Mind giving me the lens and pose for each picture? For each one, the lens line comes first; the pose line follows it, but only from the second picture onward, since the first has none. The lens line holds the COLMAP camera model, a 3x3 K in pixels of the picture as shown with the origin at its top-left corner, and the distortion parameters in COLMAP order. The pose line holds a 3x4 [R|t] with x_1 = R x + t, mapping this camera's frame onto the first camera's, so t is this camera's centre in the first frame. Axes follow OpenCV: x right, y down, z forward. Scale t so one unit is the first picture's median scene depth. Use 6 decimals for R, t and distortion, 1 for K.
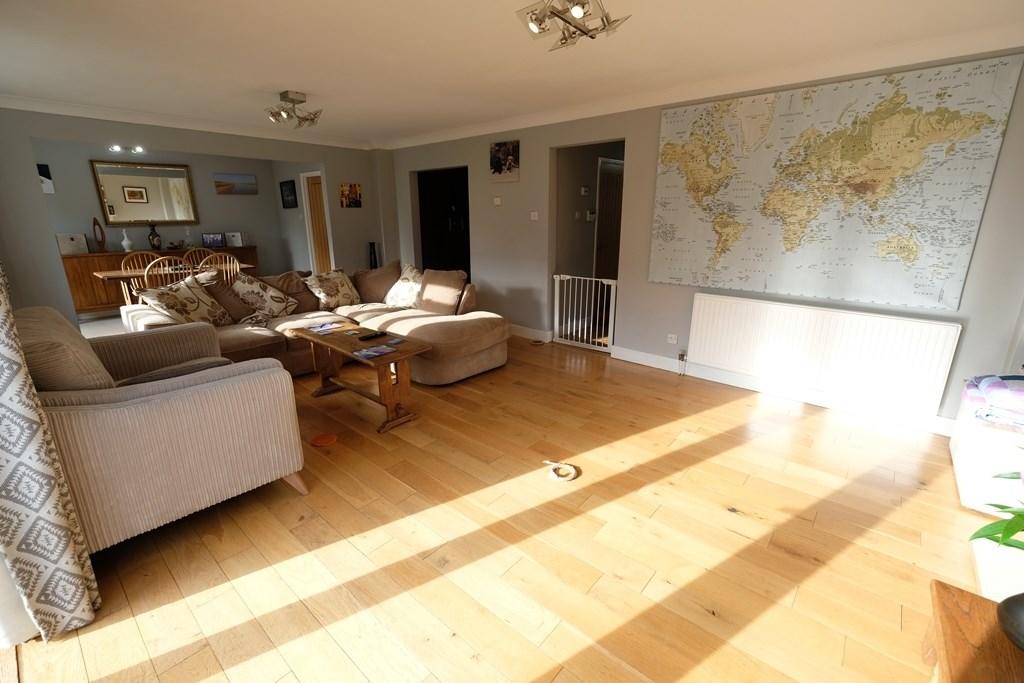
lens RADIAL K [[445.1, 0, 511.5], [0, 445.1, 334.6], [0, 0, 1]] dist [-0.003209, 0.000663]
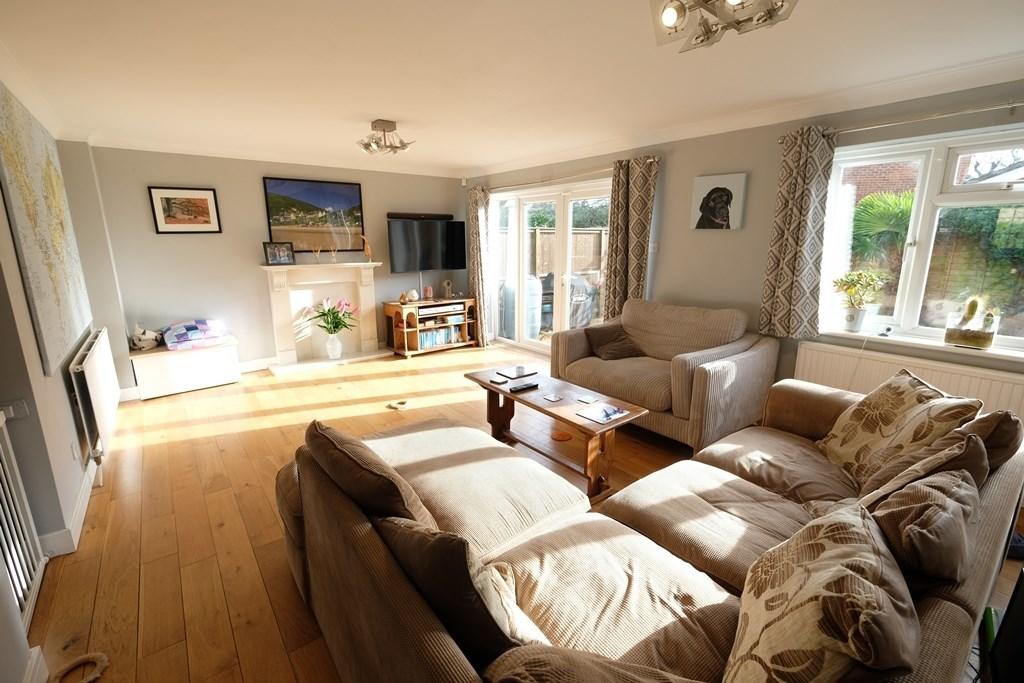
lens RADIAL K [[445.1, 0, 514.5], [0, 445.1, 342.7], [0, 0, 1]] dist [-0.003209, 0.000663]
pose [[-0.982754, -0.037578, 0.181061, -0.412282], [0.053109, 0.880528, 0.471010, -0.445417], [-0.177129, 0.472503, -0.863346, 1.565406]]
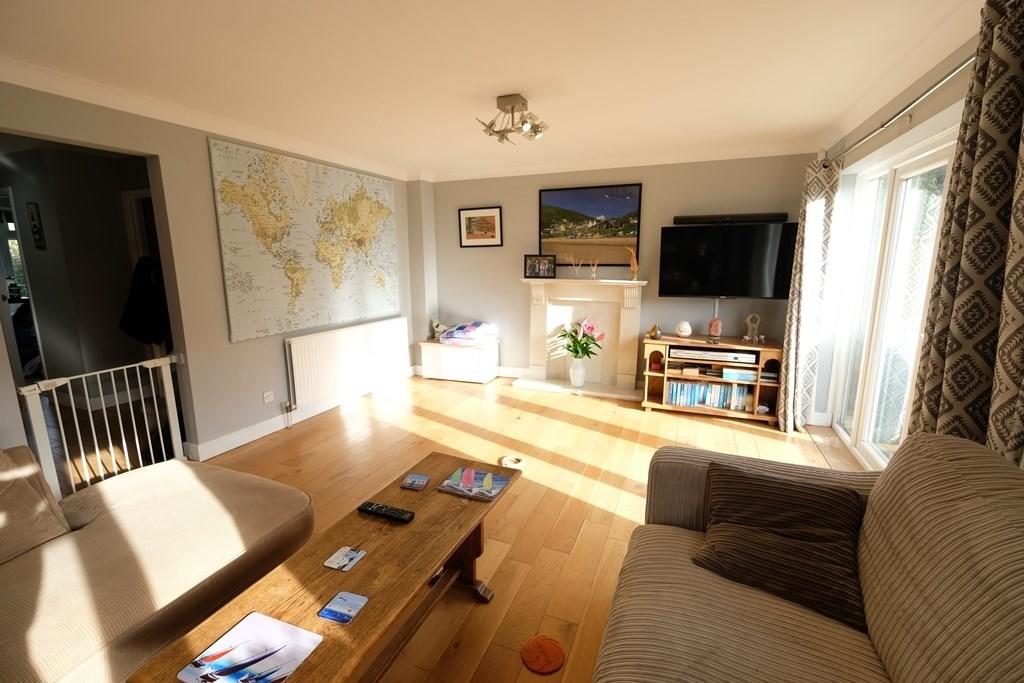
lens RADIAL K [[445.1, 0, 511.8], [0, 445.1, 339.1], [0, 0, 1]] dist [-0.003209, 0.000663]
pose [[-0.318339, -0.171790, 0.932281, -0.704576], [0.251162, 0.933014, 0.257687, -0.238939], [-0.914100, 0.316185, -0.253867, 0.853831]]
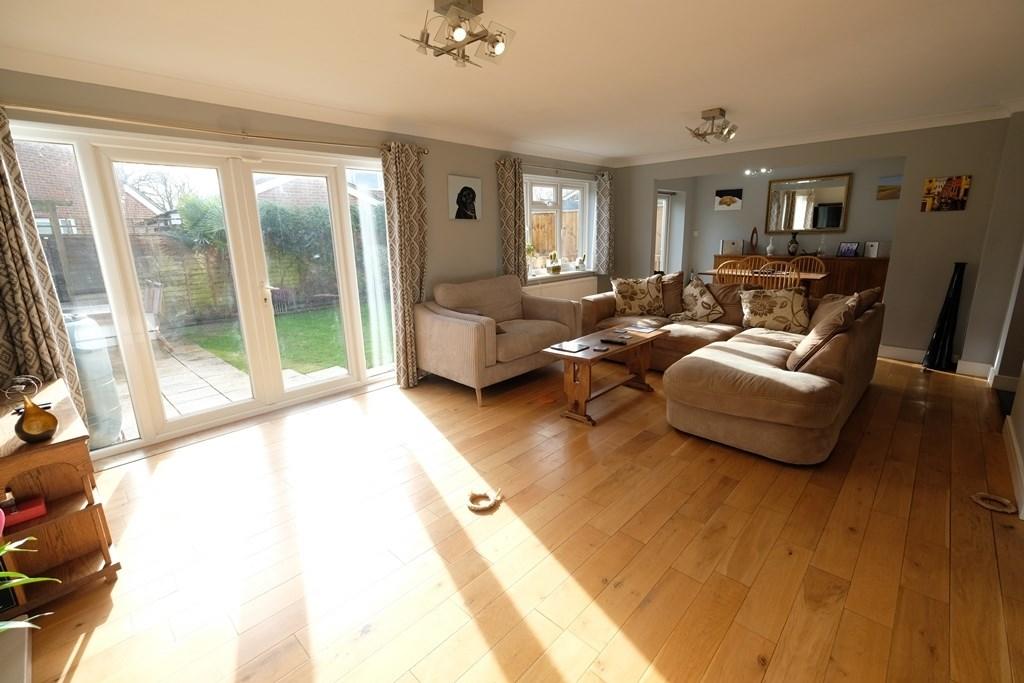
lens RADIAL K [[445.1, 0, 517.1], [0, 445.1, 338.1], [0, 0, 1]] dist [-0.003209, 0.000663]
pose [[-0.049157, 0.236501, -0.970387, 0.674320], [-0.235822, 0.941344, 0.241369, -0.190684], [0.970552, 0.240704, 0.009499, 0.690275]]
